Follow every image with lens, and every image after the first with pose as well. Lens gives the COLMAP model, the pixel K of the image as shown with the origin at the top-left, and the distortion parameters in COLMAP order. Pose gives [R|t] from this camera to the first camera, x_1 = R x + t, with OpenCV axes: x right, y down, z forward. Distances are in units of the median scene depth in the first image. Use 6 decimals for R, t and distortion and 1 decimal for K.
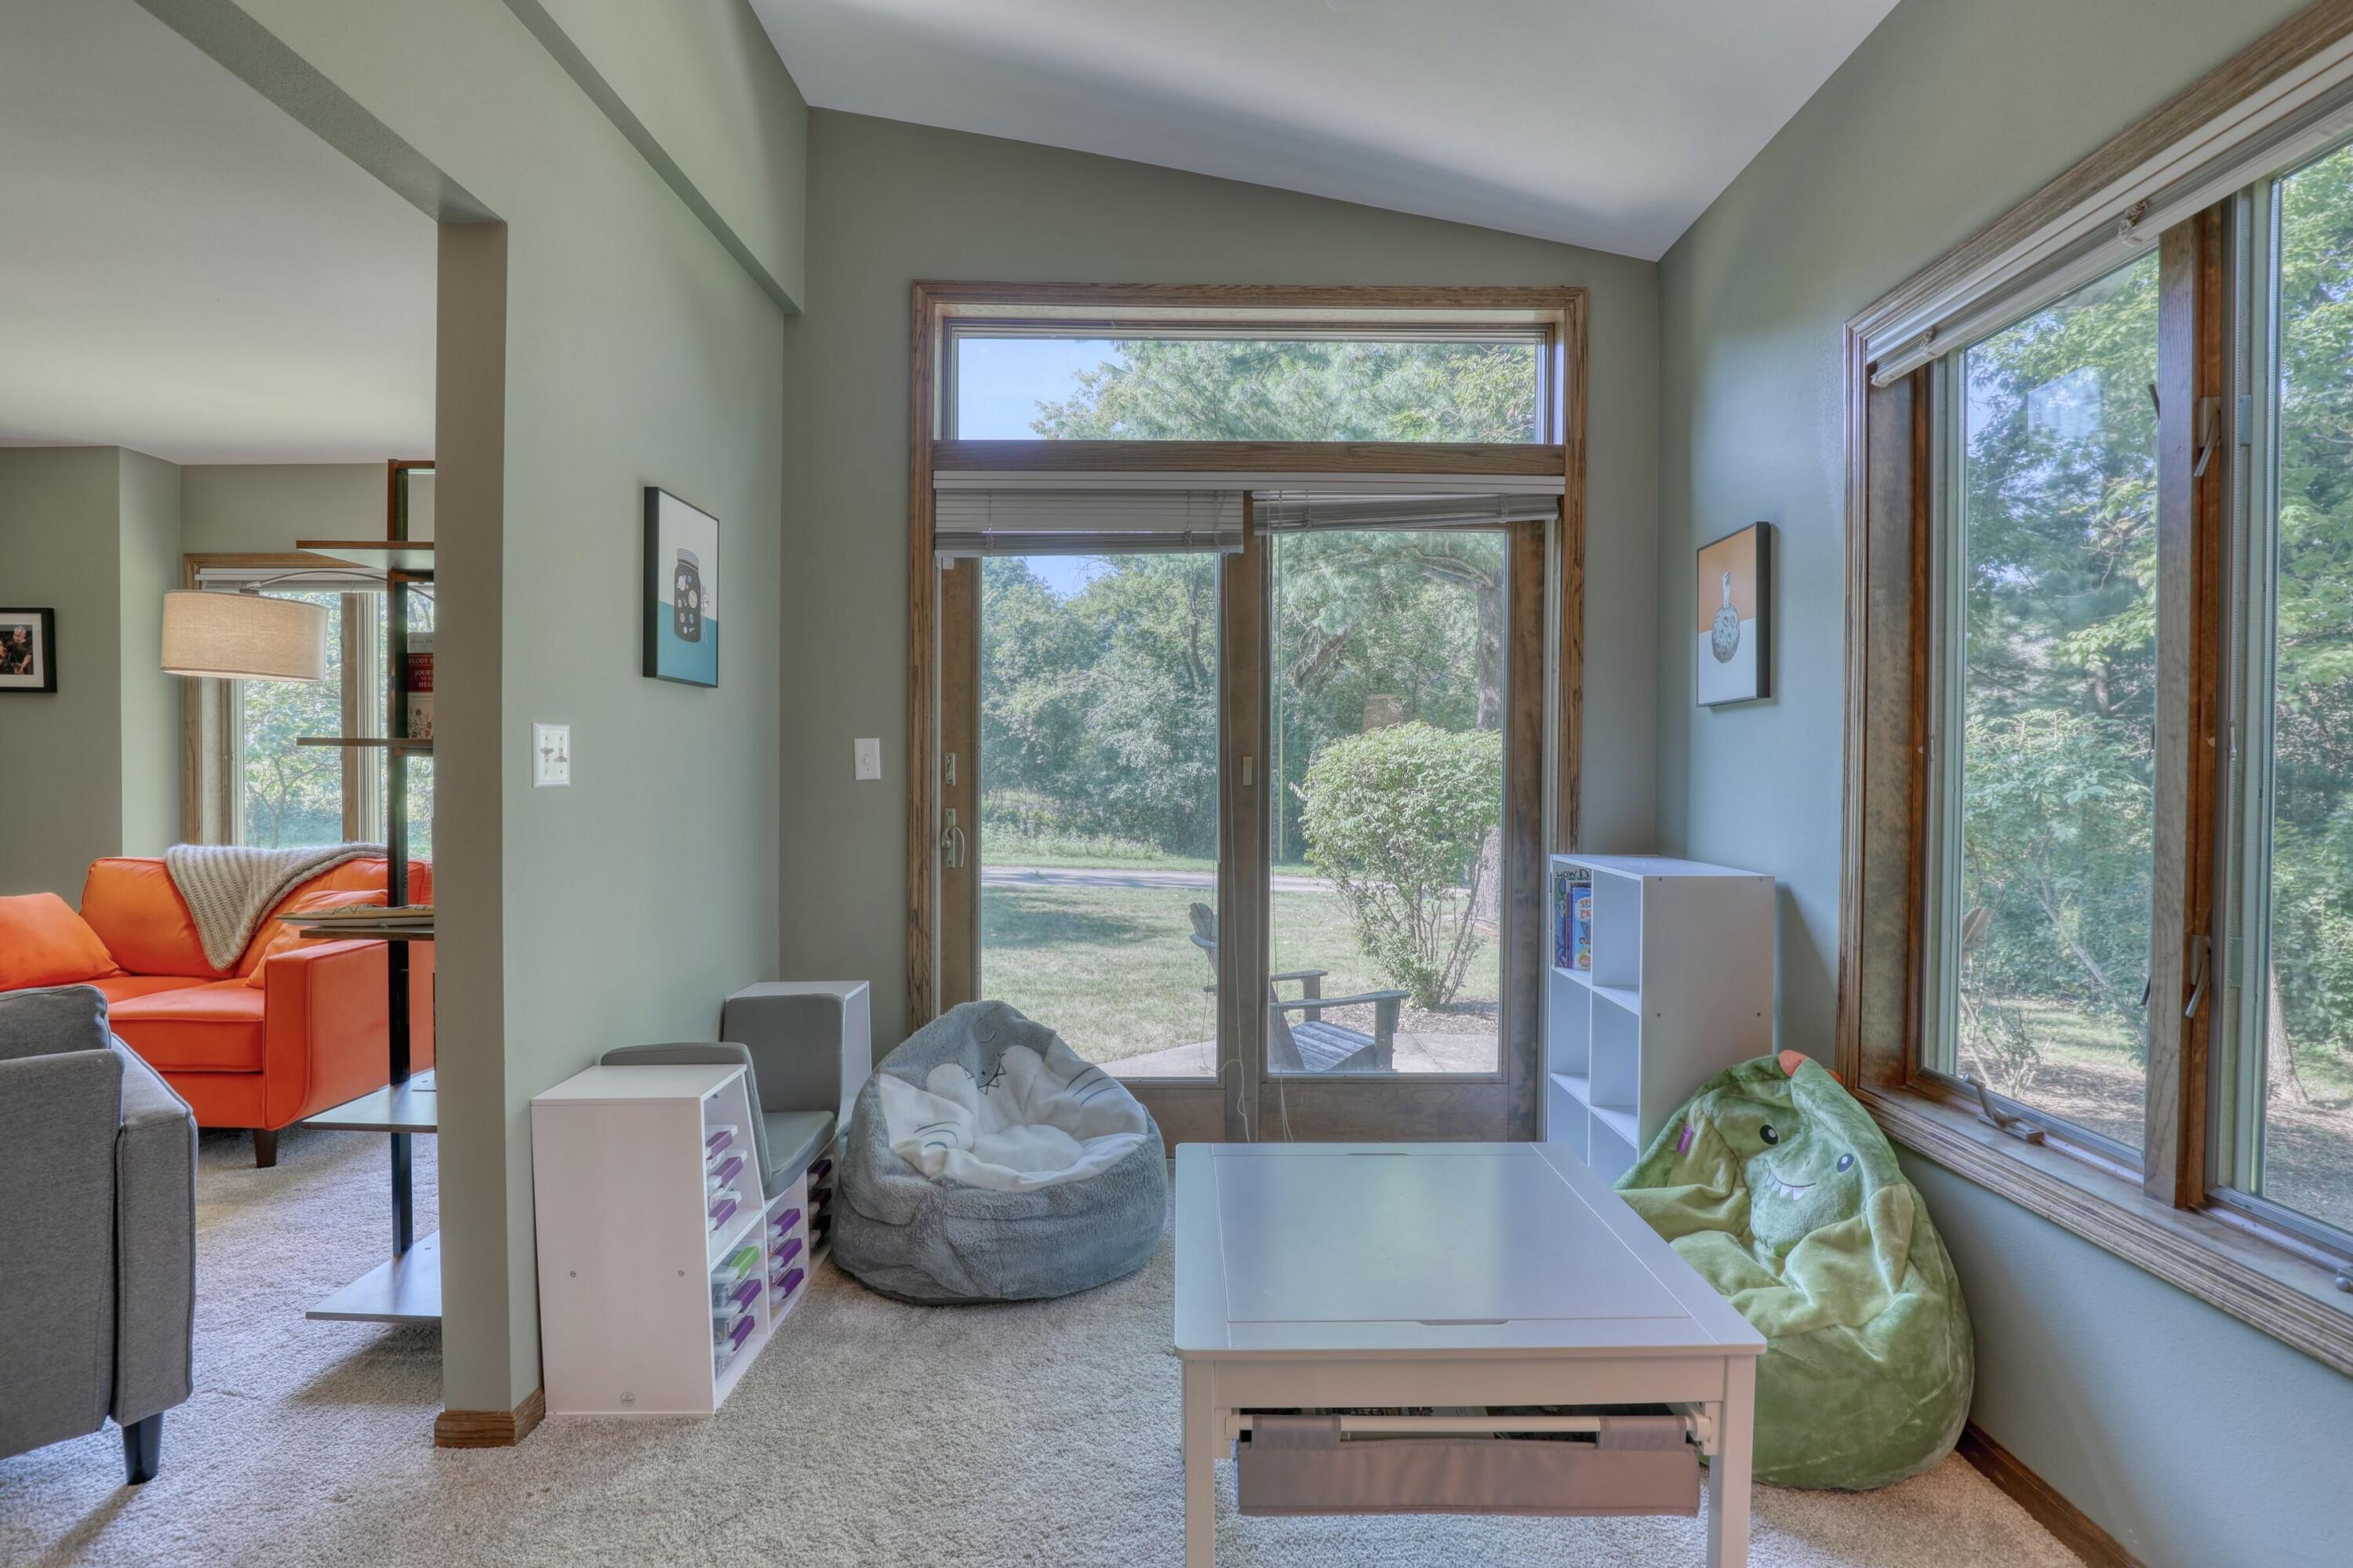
lens RADIAL K [[1107.4, 0, 1168.8], [0, 1107.4, 786.6], [0, 0, 1]] dist [-0.004182, 0.000025]
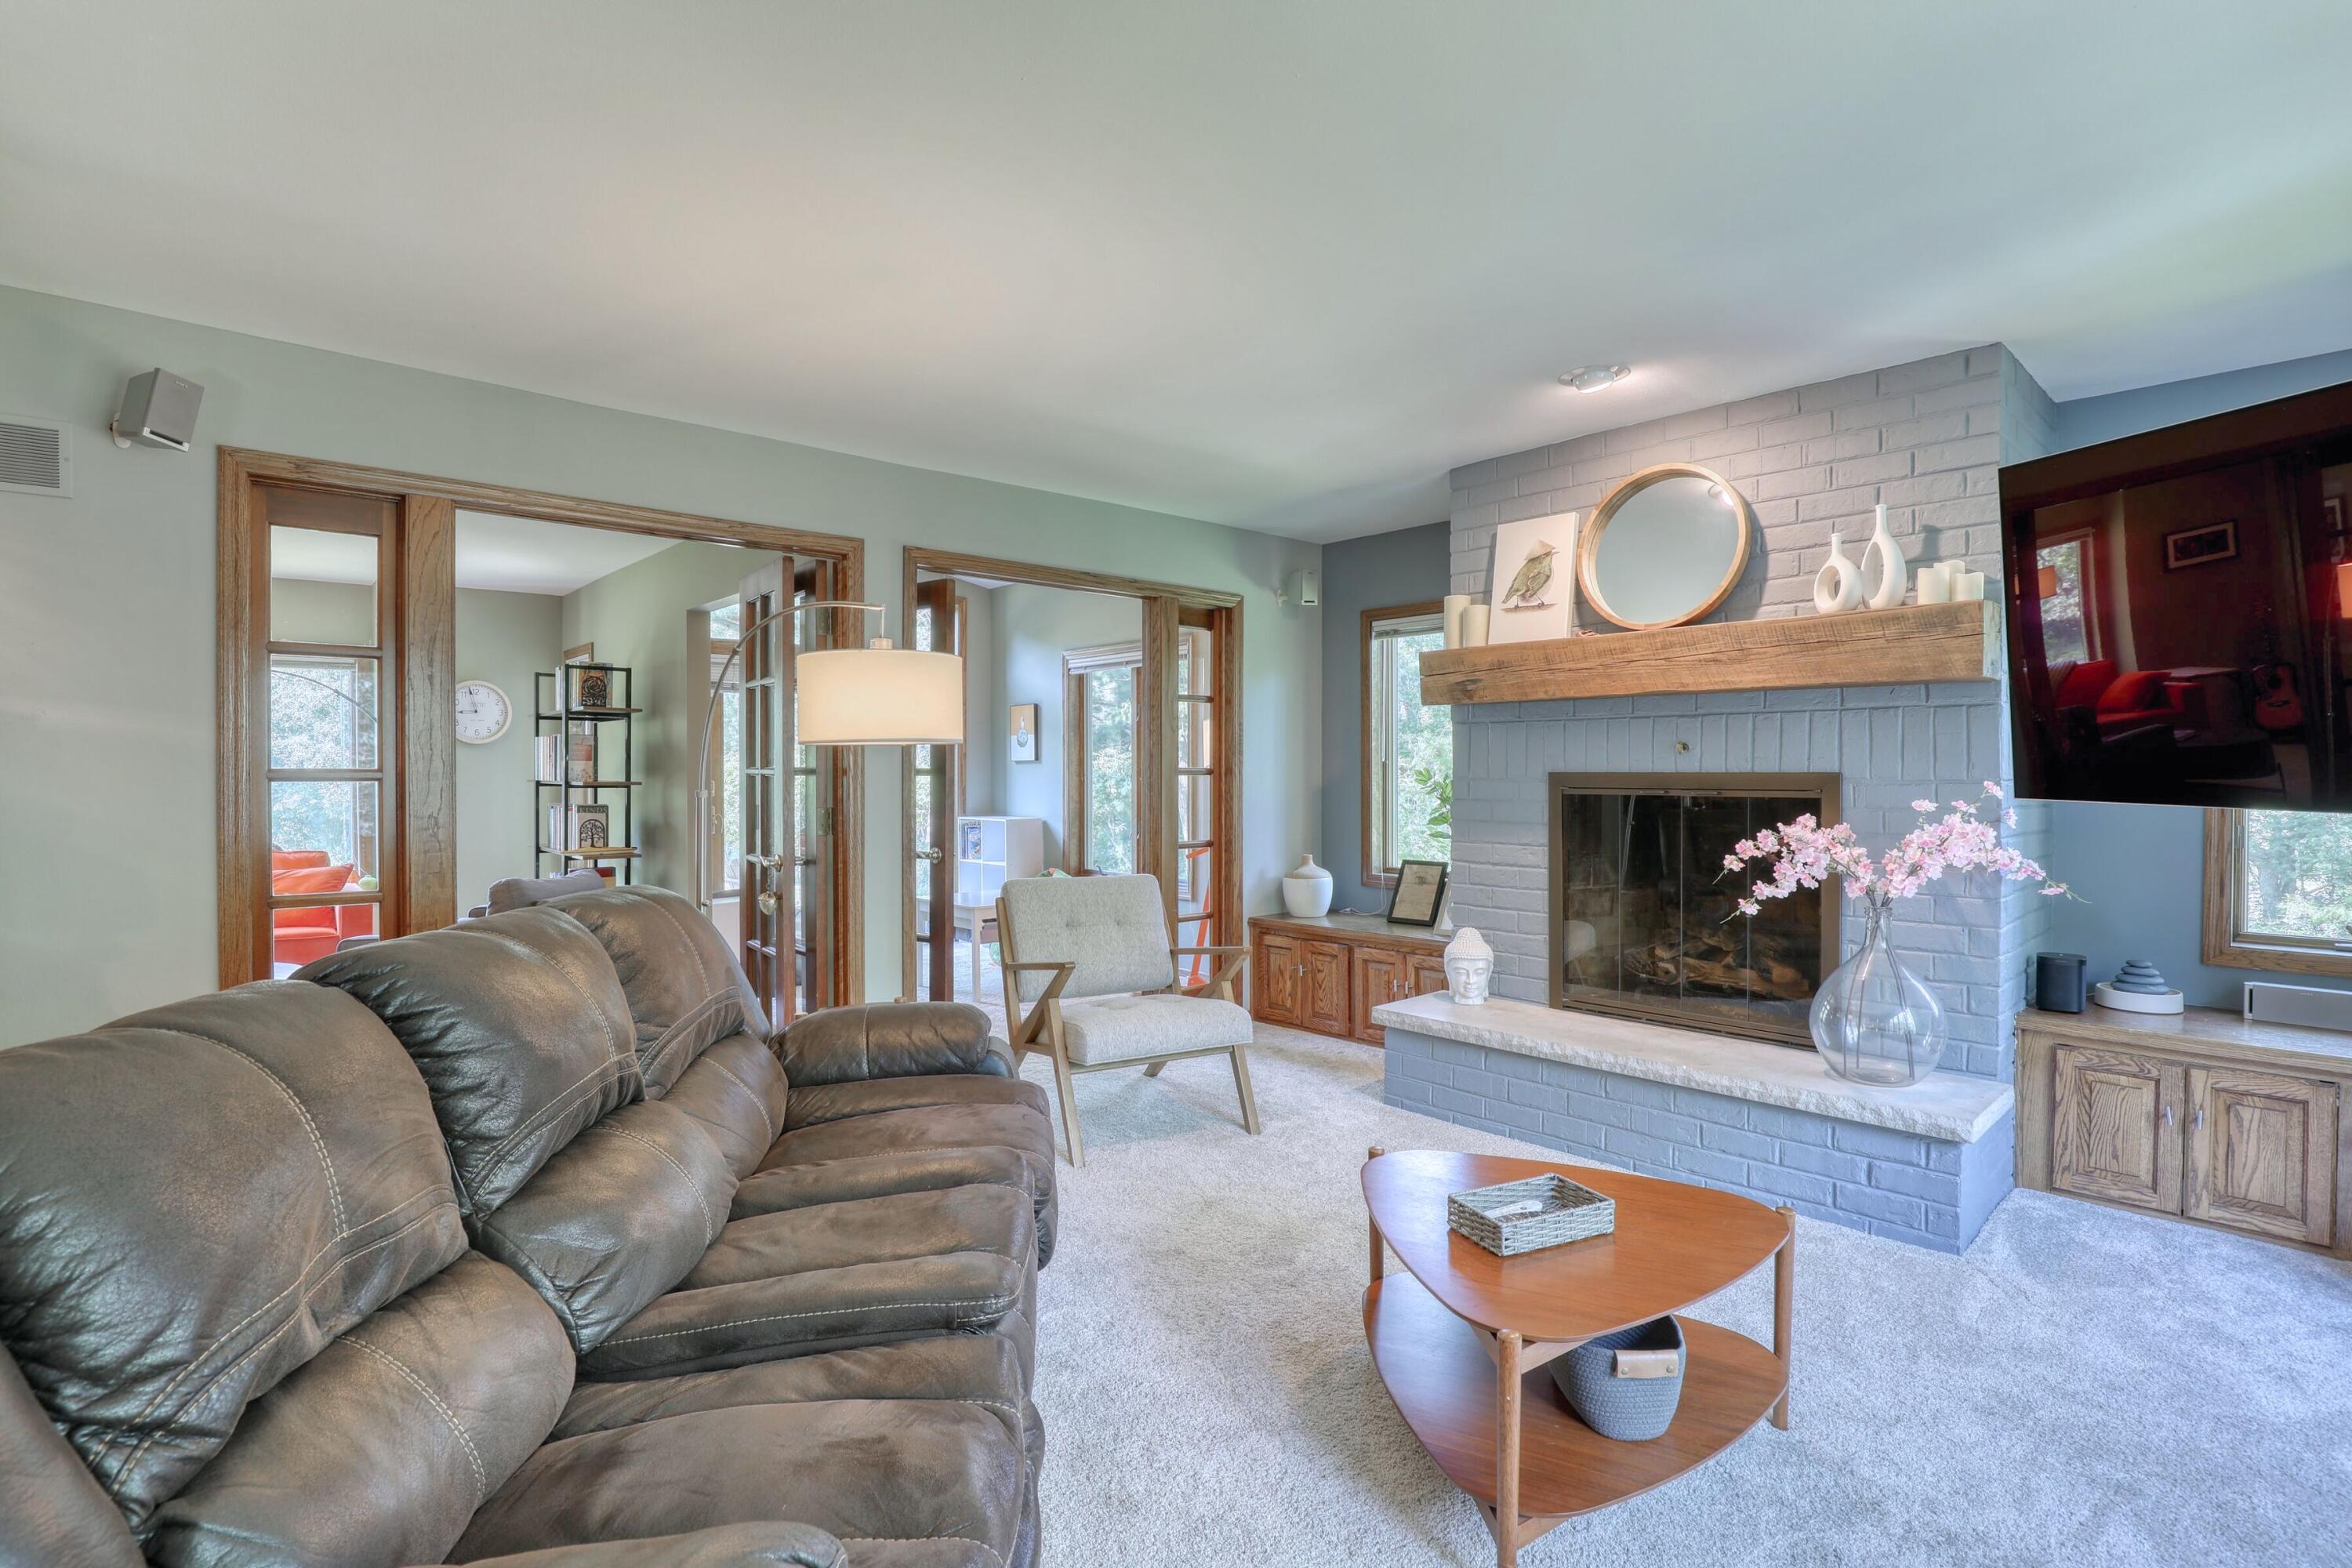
lens RADIAL K [[1080.3, 0, 1193.4], [0, 1080.3, 783.4], [0, 0, 1]] dist [-0.018955, 0.001075]
pose [[0.735252, -0.015141, 0.677625, -0.962824], [0.016080, 0.999859, 0.004894, -0.020670], [-0.677603, 0.007298, 0.735391, -1.228246]]
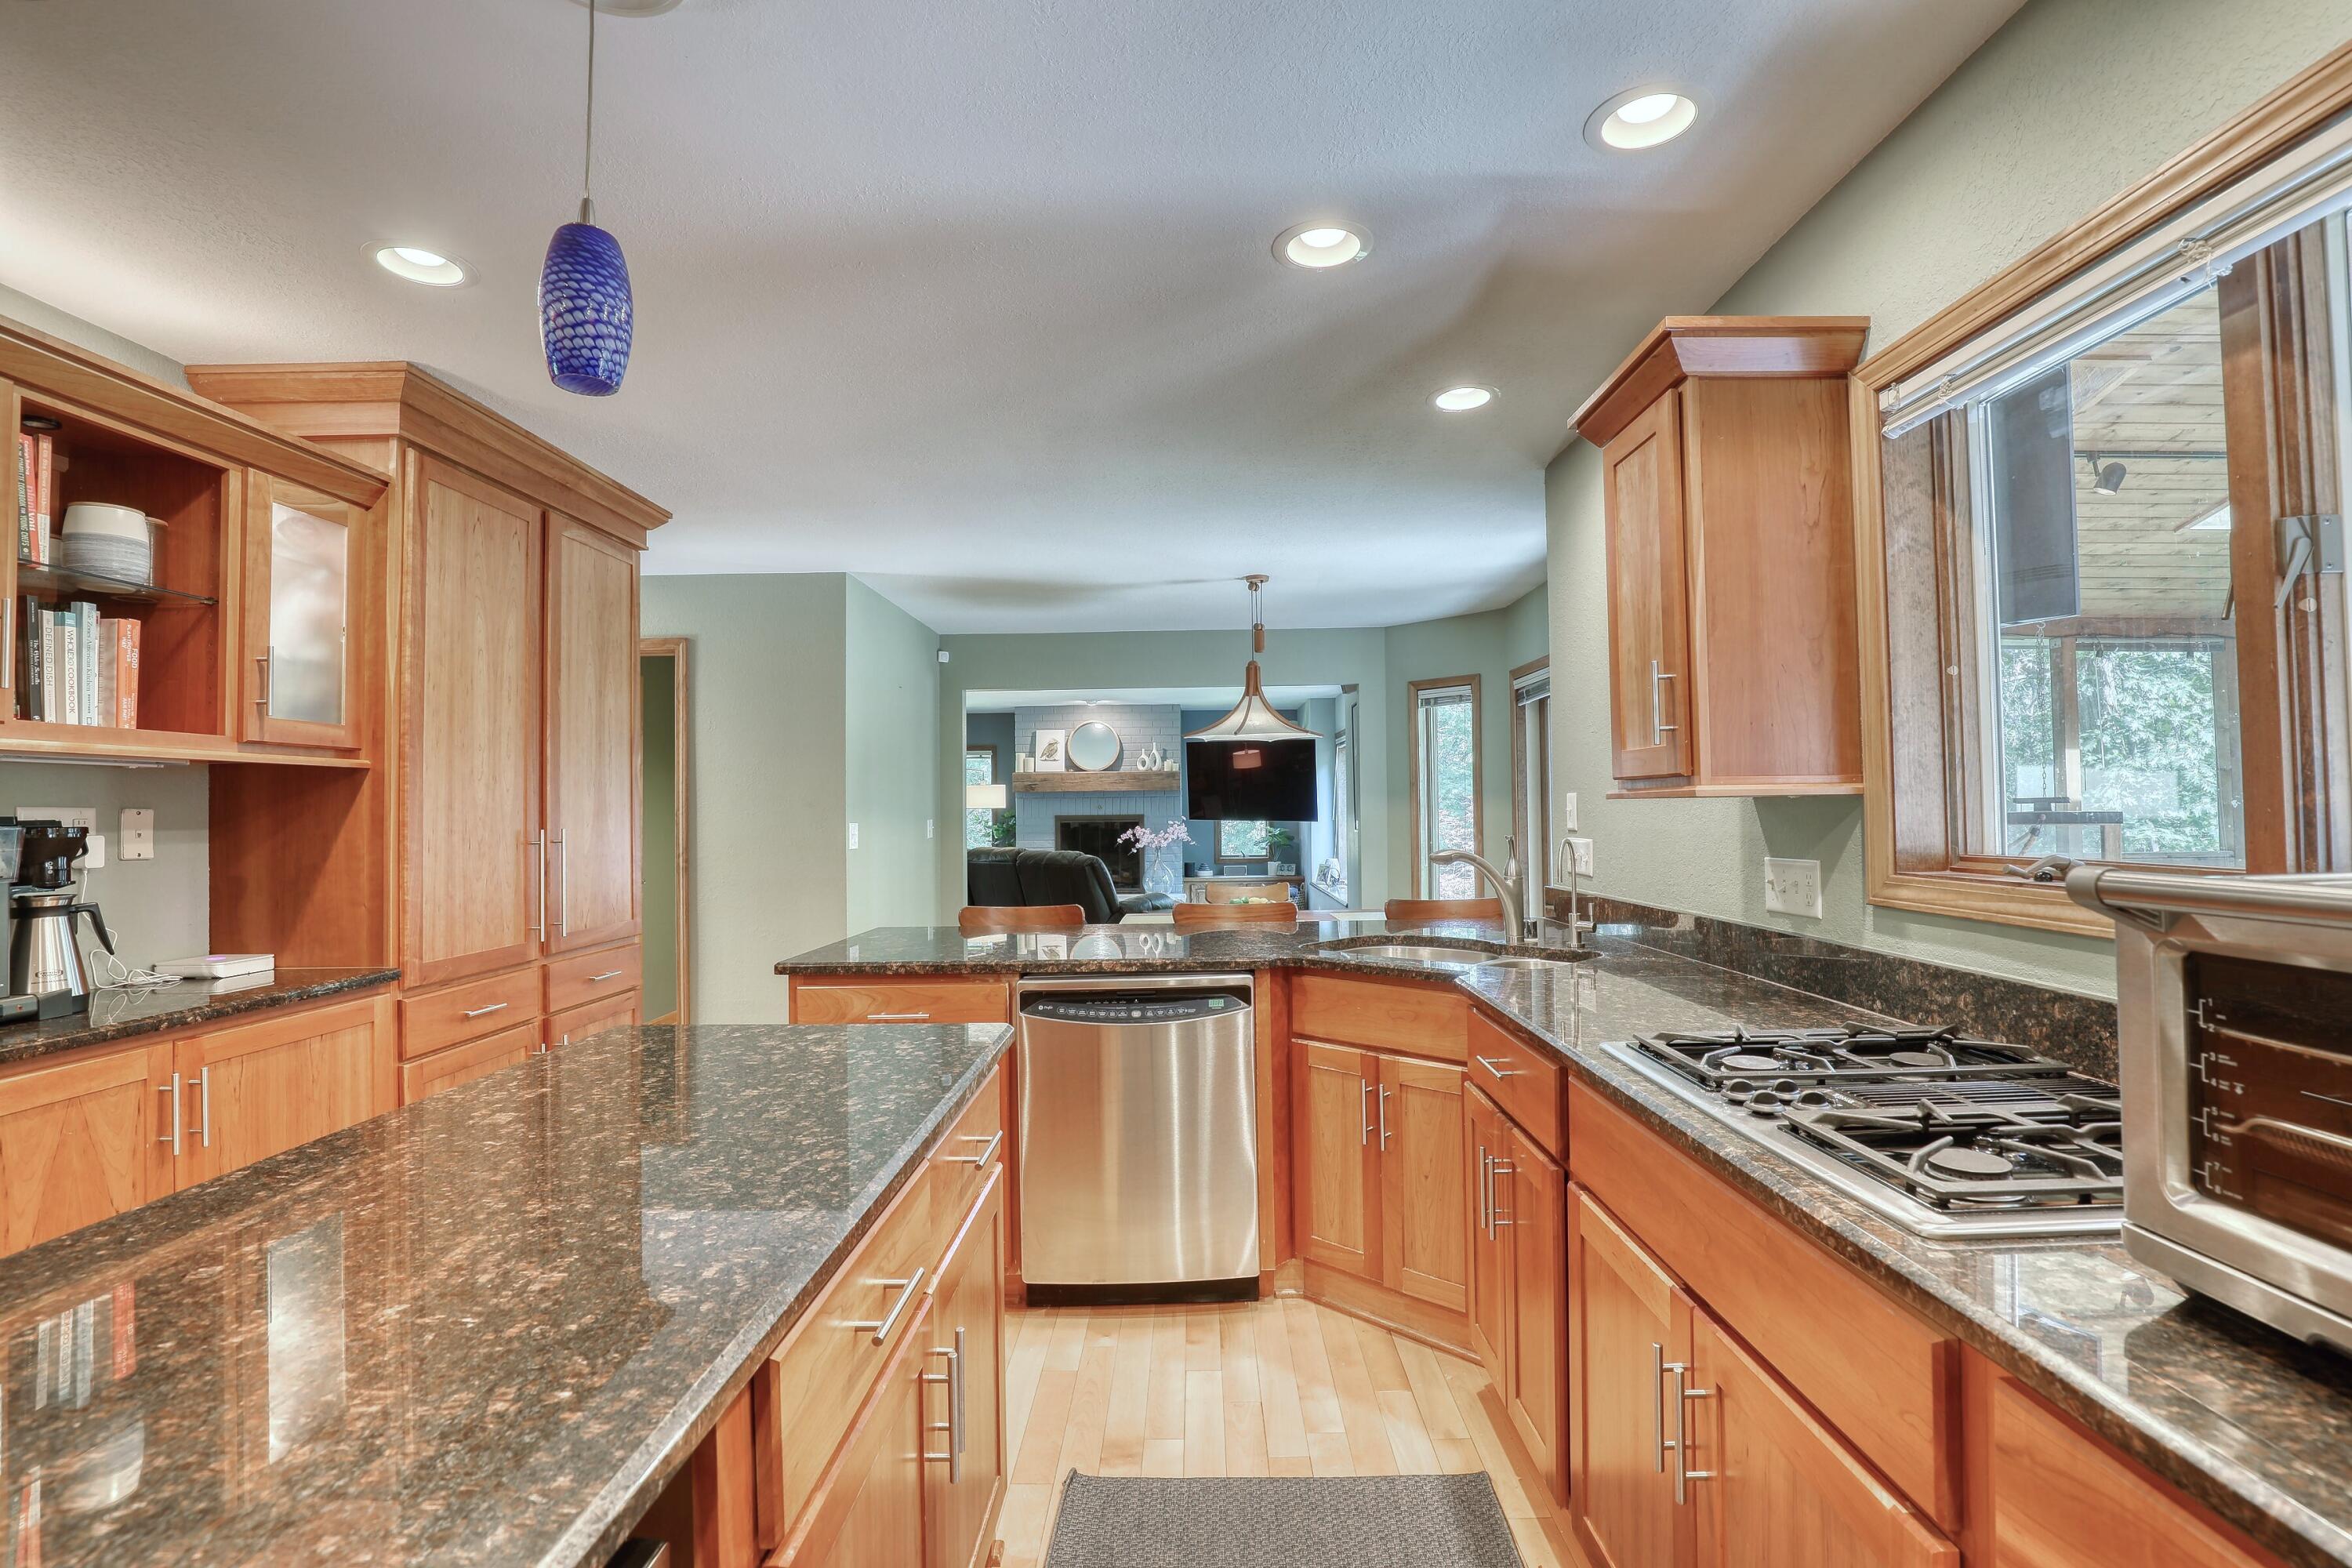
lens RADIAL K [[1080.3, 0, 1193.4], [0, 1080.3, 783.4], [0, 0, 1]] dist [-0.018955, 0.001075]
pose [[-0.020387, 0.023480, 0.999516, -2.960150], [0.027361, 0.999363, -0.022918, -0.029820], [-0.999418, 0.026880, -0.021017, -1.041701]]
